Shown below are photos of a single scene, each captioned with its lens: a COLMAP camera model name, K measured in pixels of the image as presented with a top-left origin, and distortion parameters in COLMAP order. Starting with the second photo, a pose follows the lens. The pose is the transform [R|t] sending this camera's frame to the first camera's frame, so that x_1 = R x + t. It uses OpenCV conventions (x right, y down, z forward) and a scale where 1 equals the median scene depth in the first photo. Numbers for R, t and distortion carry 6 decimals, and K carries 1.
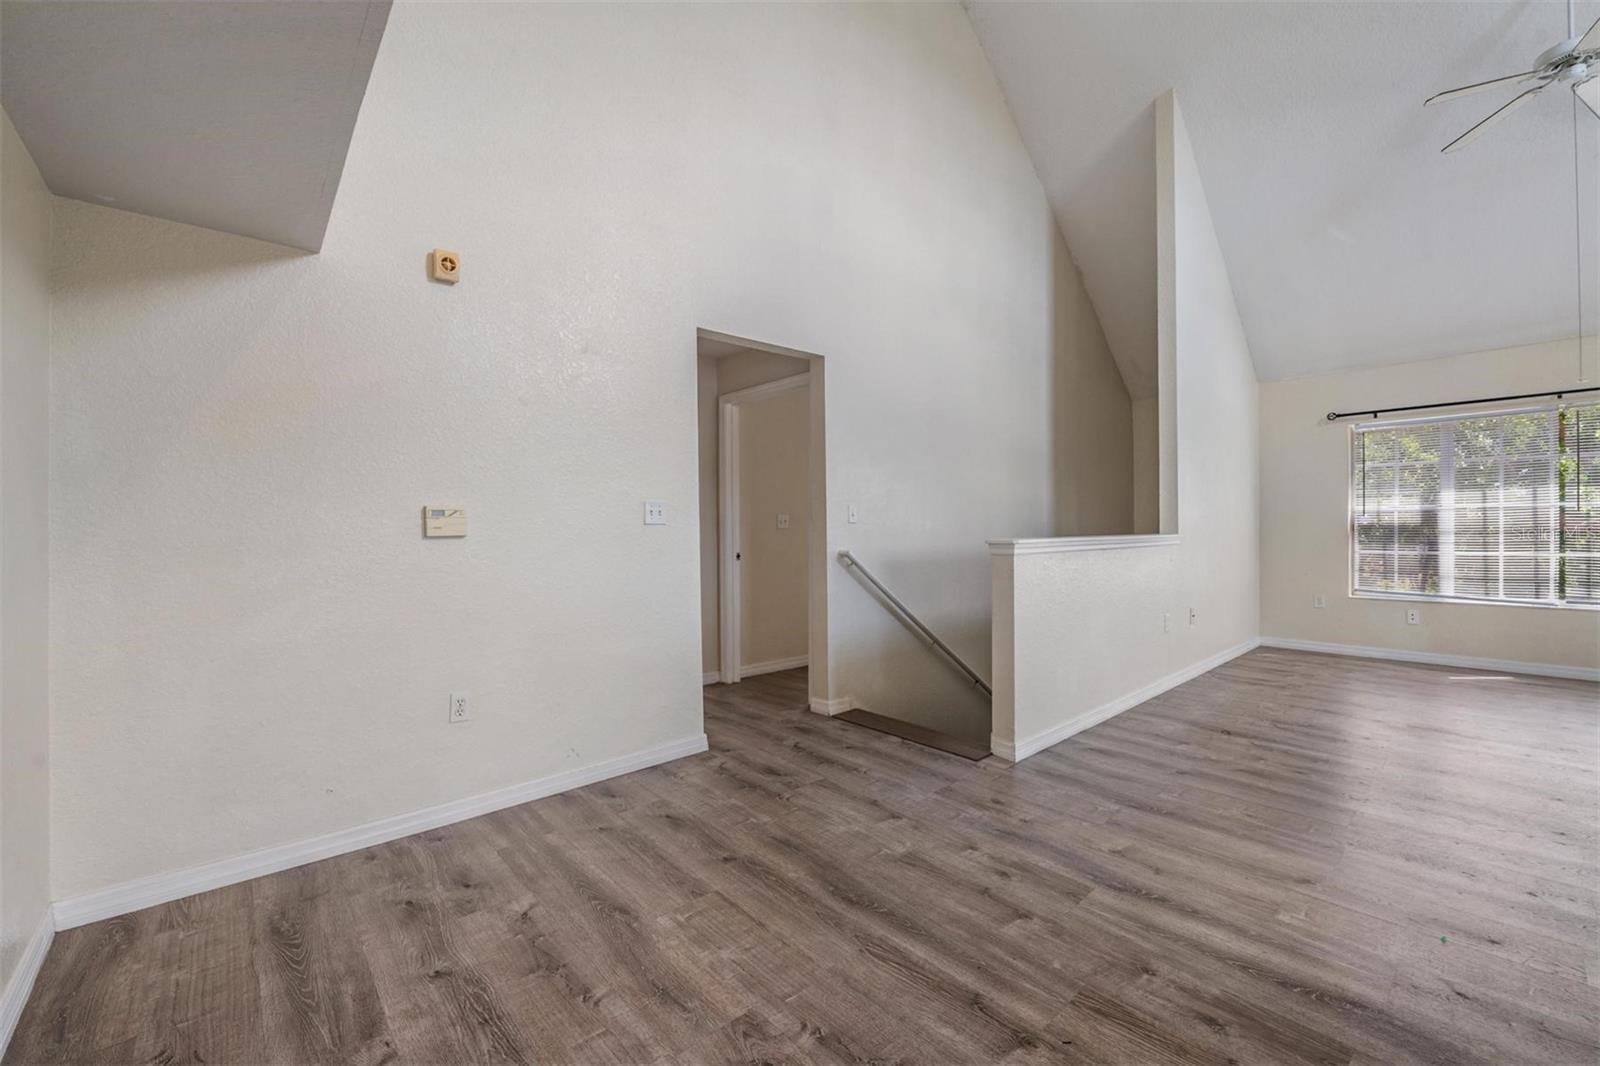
lens RADIAL K [[644.3, 0, 805.9], [0, 644.3, 527.5], [0, 0, 1]] dist [-0.011877, 0.000221]
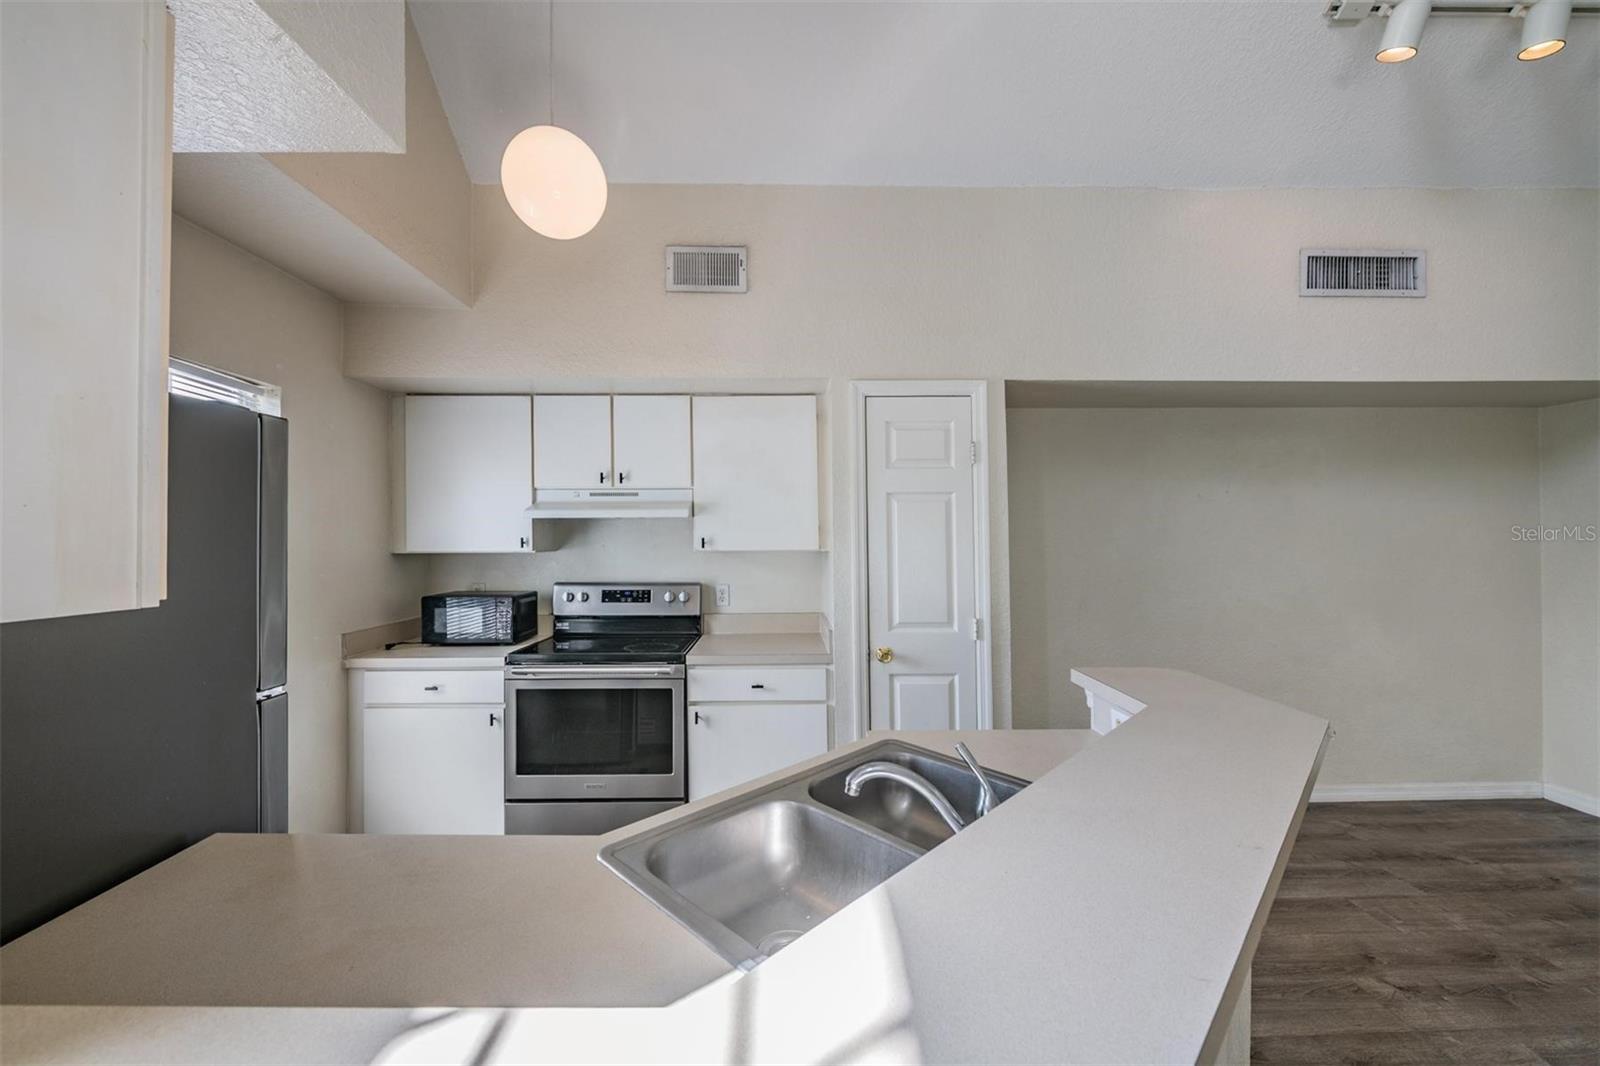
lens RADIAL K [[626.5, 0, 798.1], [0, 626.5, 533.9], [0, 0, 1]] dist [0.000077, -0.000946]
pose [[-0.654125, 0.007164, -0.756352, 1.238594], [0.011610, 0.999932, -0.000570, -0.130587], [0.756297, -0.009154, -0.654164, 0.392169]]
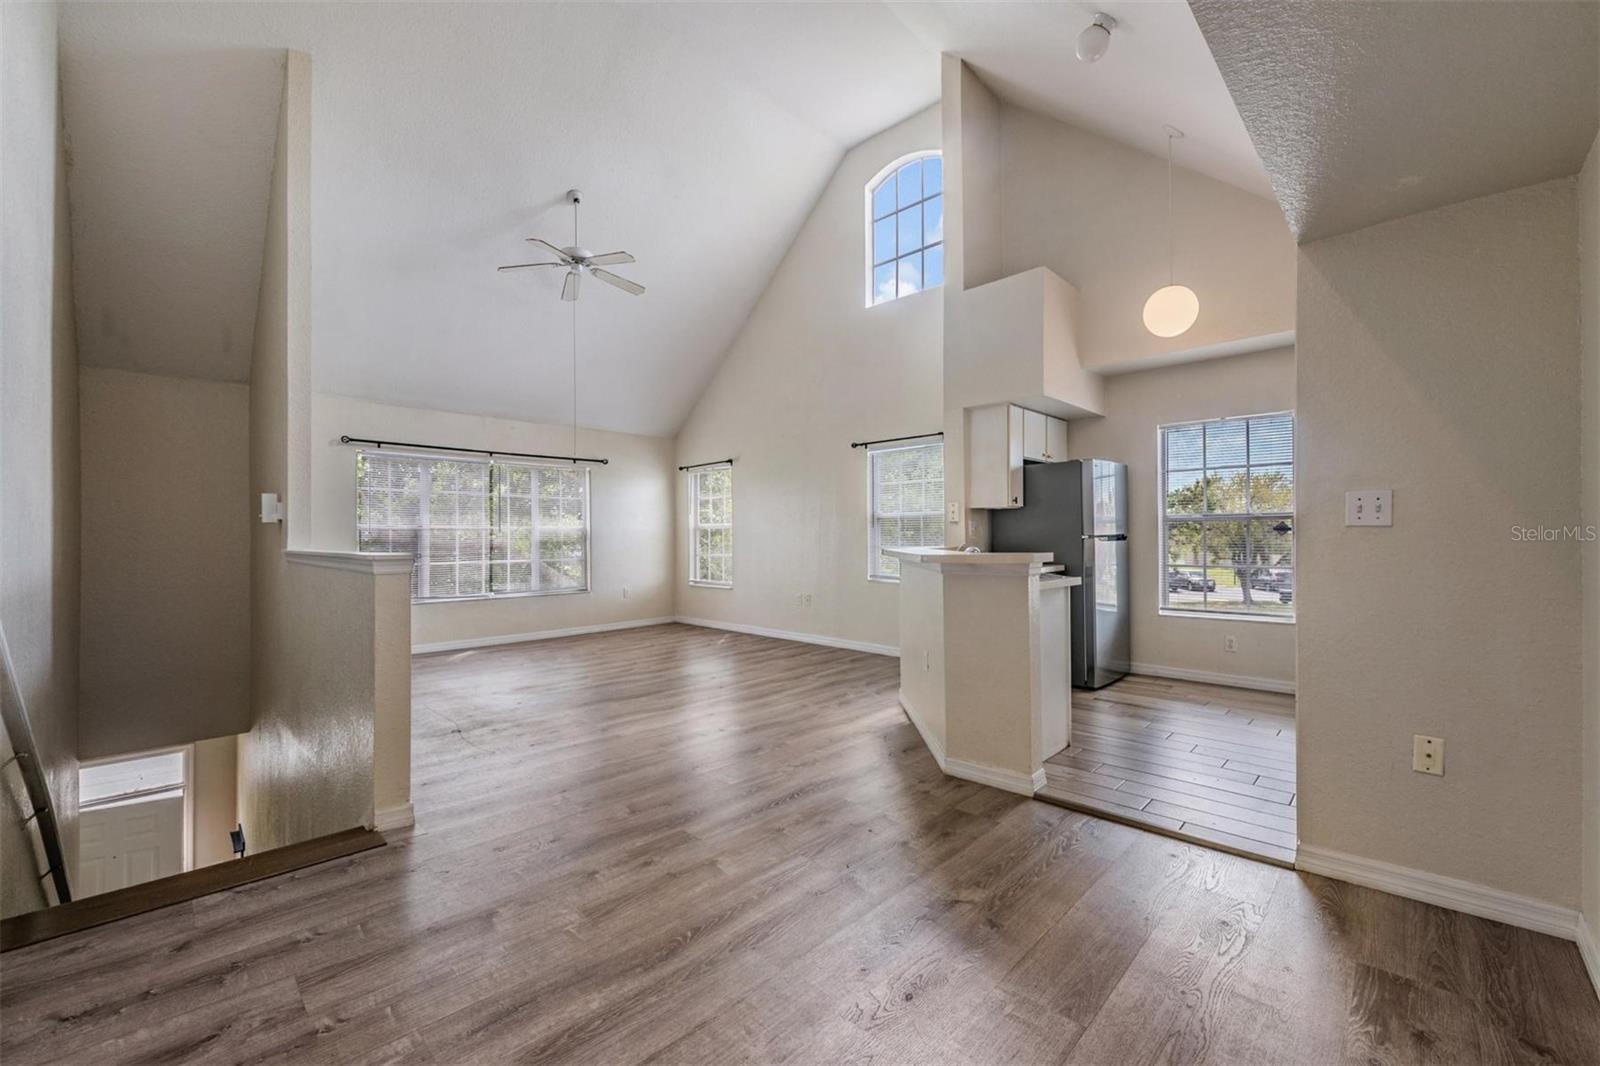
lens RADIAL K [[643.2, 0, 808.9], [0, 643.2, 534.0], [0, 0, 1]] dist [-0.018534, 0.000208]
pose [[-0.072937, 0.017235, 0.997188, -0.663249], [0.003807, 0.999848, -0.017002, 0.011277], [-0.997329, 0.002556, -0.072992, 0.689216]]
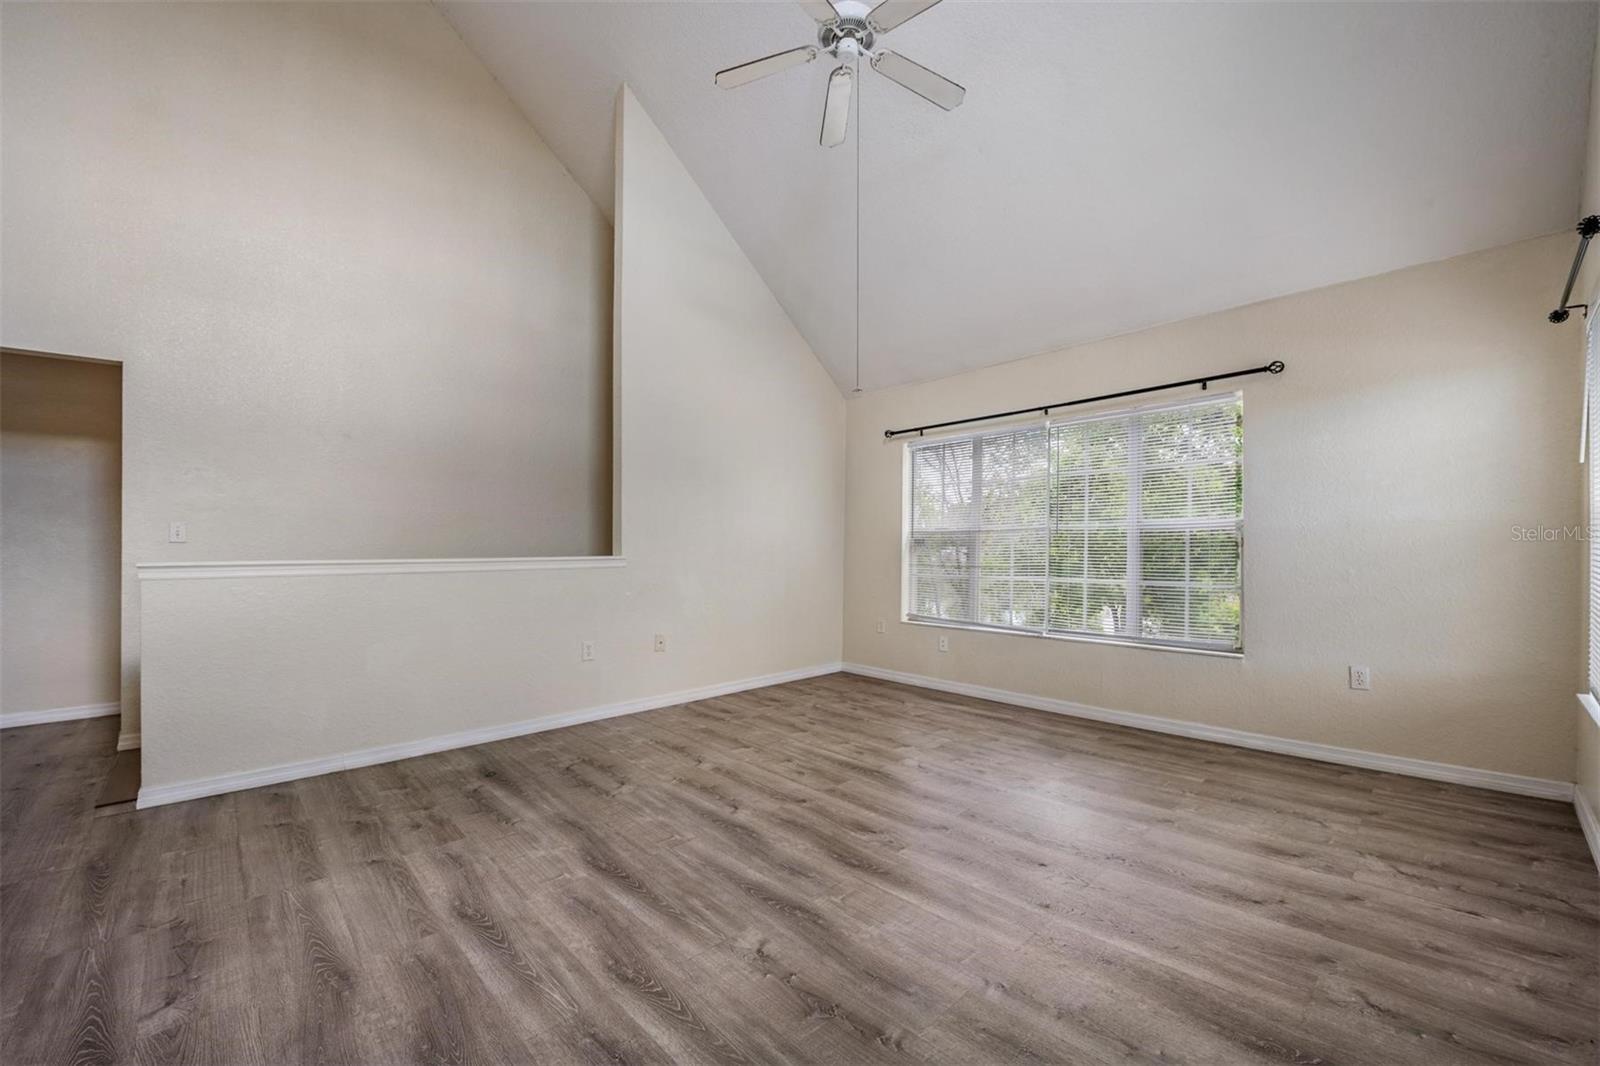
lens RADIAL K [[631.7, 0, 806.4], [0, 631.7, 542.4], [0, 0, 1]] dist [-0.015740, -0.000339]
pose [[0.999578, 0.005355, 0.028554, 1.533824], [-0.005165, 0.999964, -0.006730, -0.006334], [-0.028589, 0.006579, 0.999570, 0.139230]]
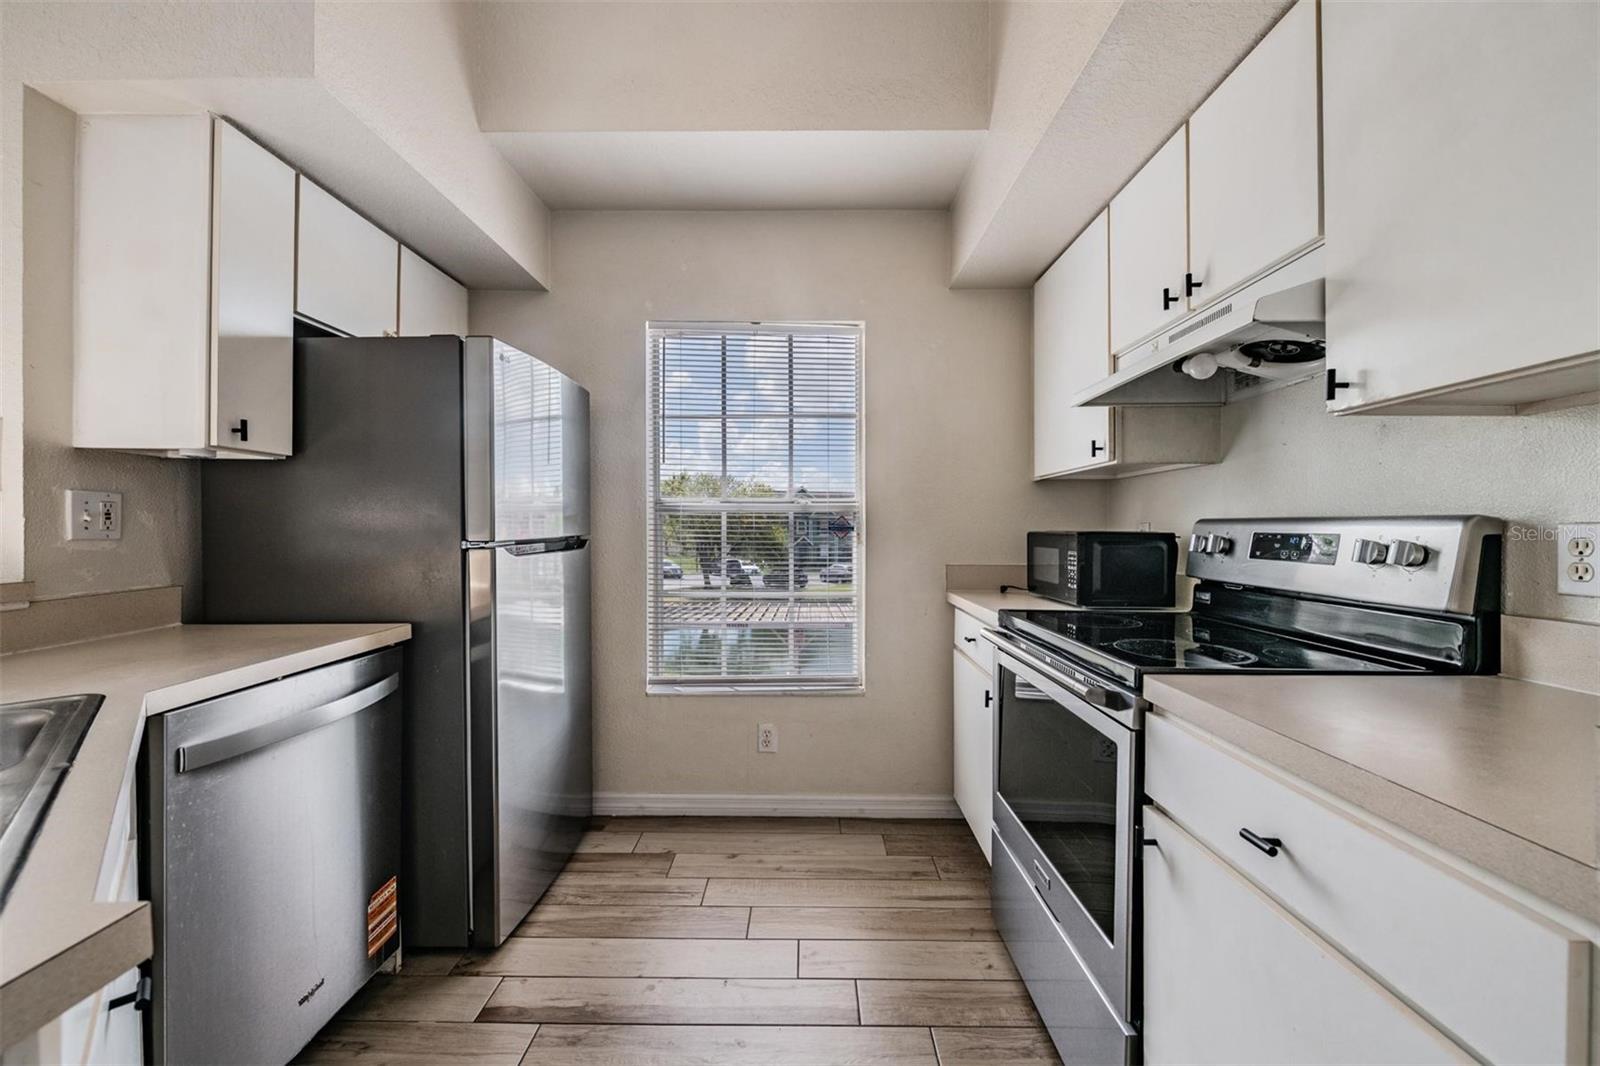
lens RADIAL K [[633.5, 0, 799.4], [0, 633.5, 527.0], [0, 0, 1]] dist [-0.002582, -0.000361]
pose [[-0.735143, 0.011302, 0.677818, 0.419879], [0.004845, 0.999923, -0.011418, -0.019390], [-0.677895, -0.005110, -0.735141, 0.010013]]
